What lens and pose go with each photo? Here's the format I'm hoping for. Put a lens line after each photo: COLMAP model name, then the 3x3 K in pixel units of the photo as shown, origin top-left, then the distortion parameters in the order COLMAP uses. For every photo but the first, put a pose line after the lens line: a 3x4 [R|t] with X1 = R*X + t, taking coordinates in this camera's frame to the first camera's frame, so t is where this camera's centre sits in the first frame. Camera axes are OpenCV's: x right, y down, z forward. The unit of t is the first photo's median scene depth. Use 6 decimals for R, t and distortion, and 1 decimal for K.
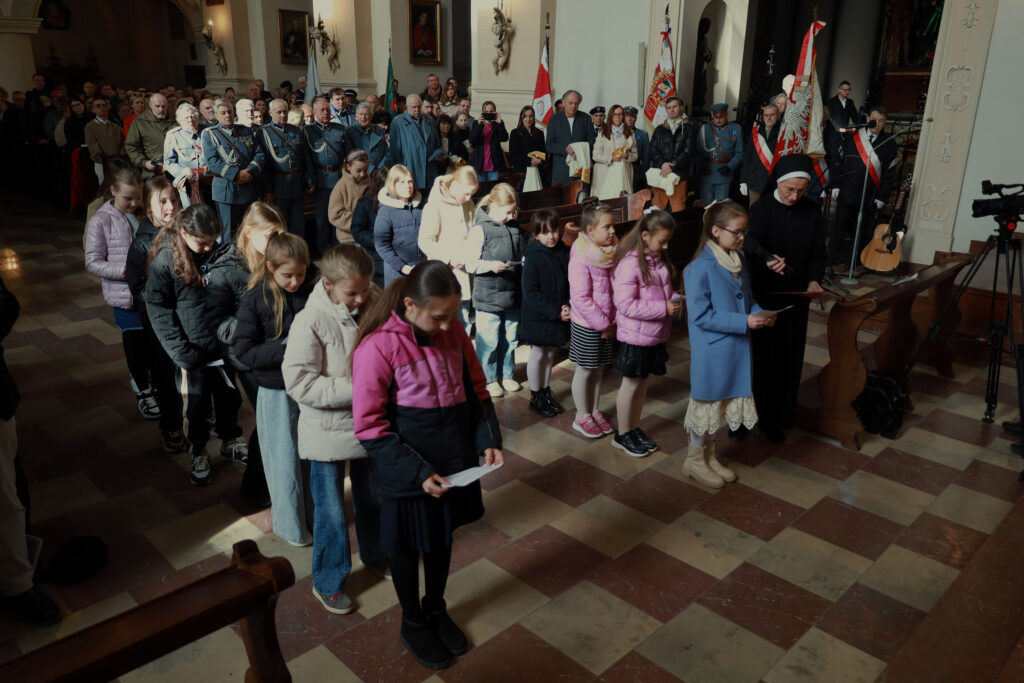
lens RADIAL K [[795.1, 0, 512.0], [0, 795.1, 341.5], [0, 0, 1]] dist [0.027431, -0.007905]
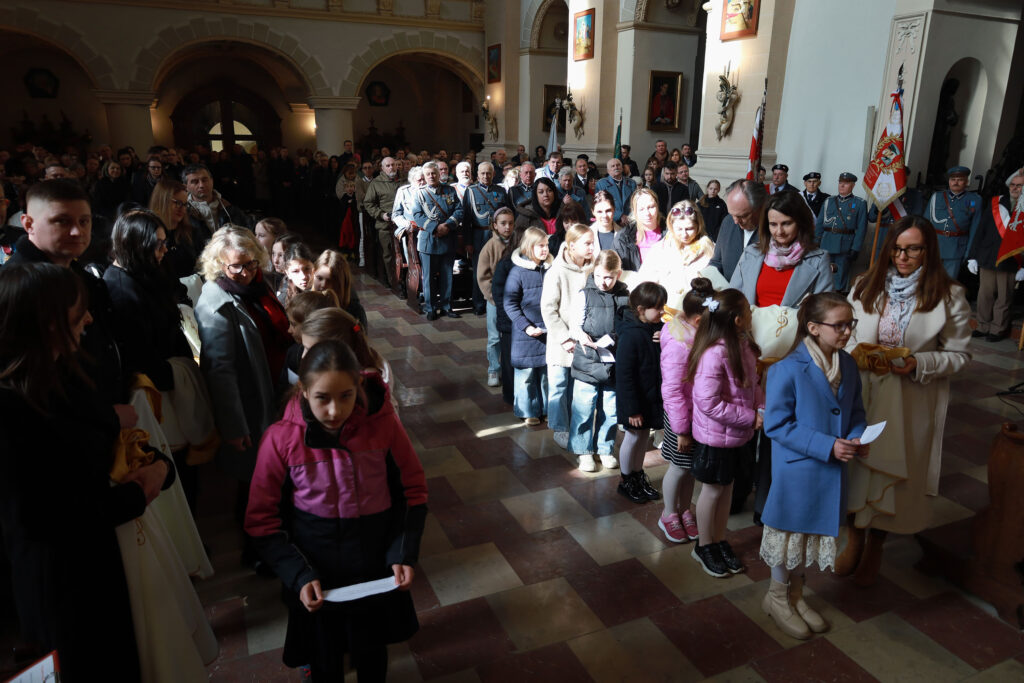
lens RADIAL K [[715.2, 0, 514.7], [0, 715.2, 352.9], [0, 0, 1]] dist [-0.000778, 0.047561]
pose [[0.940767, 0.098961, -0.324289, 0.086947], [-0.110351, 0.993749, -0.016873, -0.027759], [0.320592, 0.051659, 0.945808, 0.088596]]
